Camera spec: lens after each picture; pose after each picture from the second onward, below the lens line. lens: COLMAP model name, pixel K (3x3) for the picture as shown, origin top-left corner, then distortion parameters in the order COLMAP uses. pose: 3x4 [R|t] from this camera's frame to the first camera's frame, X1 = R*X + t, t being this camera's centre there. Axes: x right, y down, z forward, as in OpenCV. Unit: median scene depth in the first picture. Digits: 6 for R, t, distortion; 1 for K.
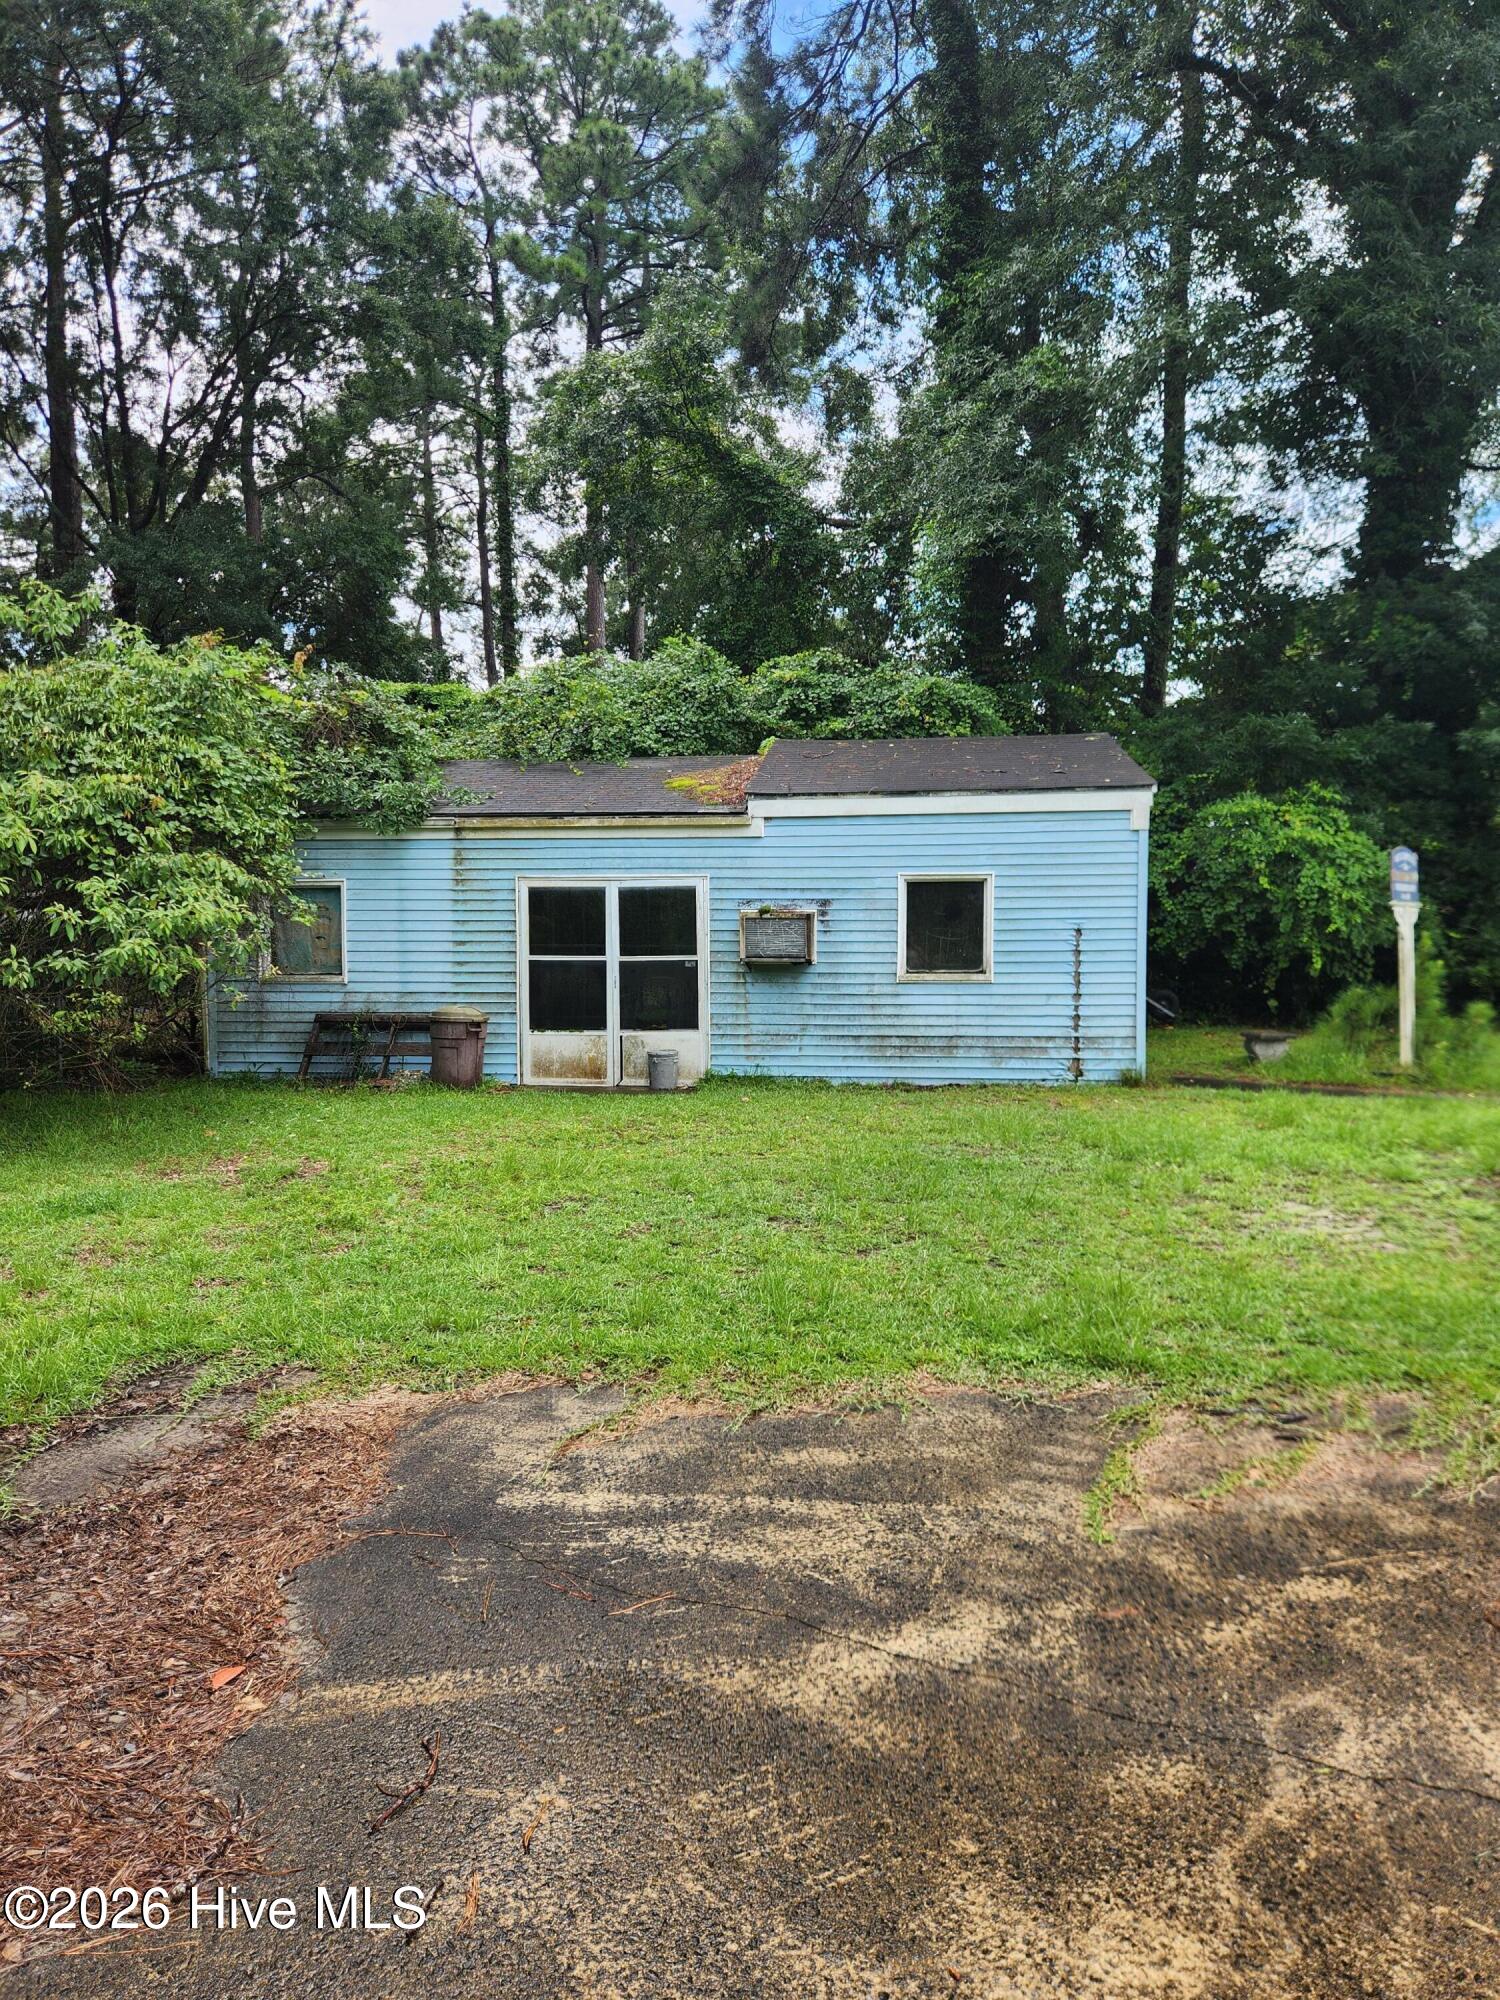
lens RADIAL K [[1327.9, 0, 718.2], [0, 1327.9, 982.1], [0, 0, 1]] dist [0.087323, -0.080242]
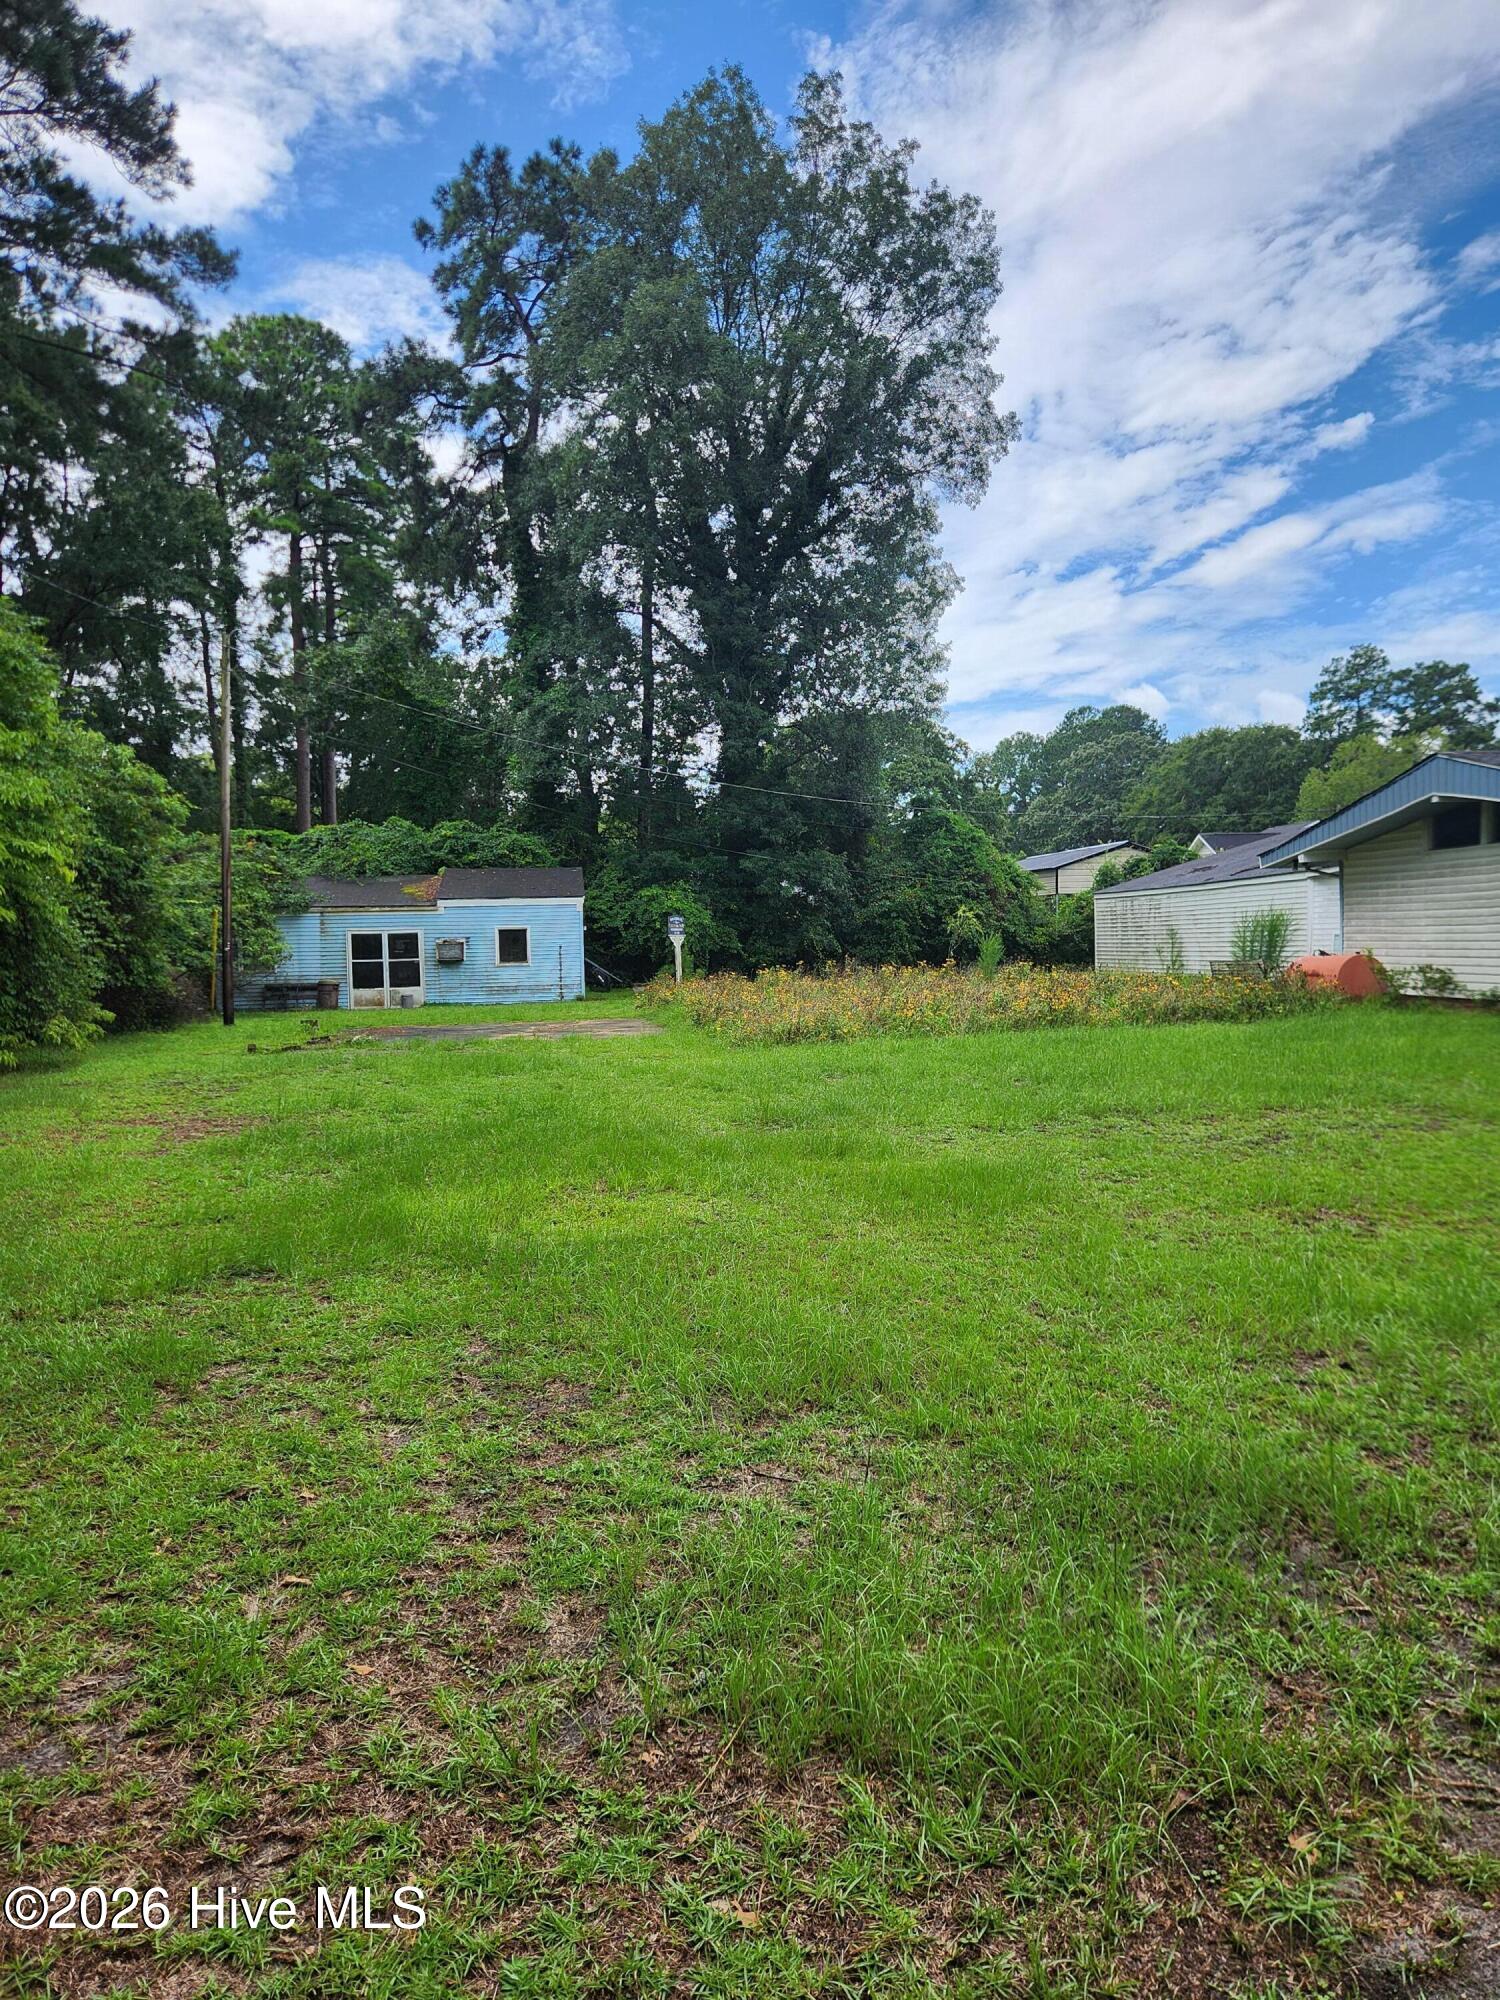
lens RADIAL K [[1354.6, 0, 750.6], [0, 1354.6, 982.8], [0, 0, 1]] dist [0.066183, -0.055886]
pose [[0.961317, -0.024957, 0.274312, -0.124586], [0.028225, 0.999570, -0.007970, 0.068162], [-0.273995, 0.015404, 0.961608, -1.781599]]
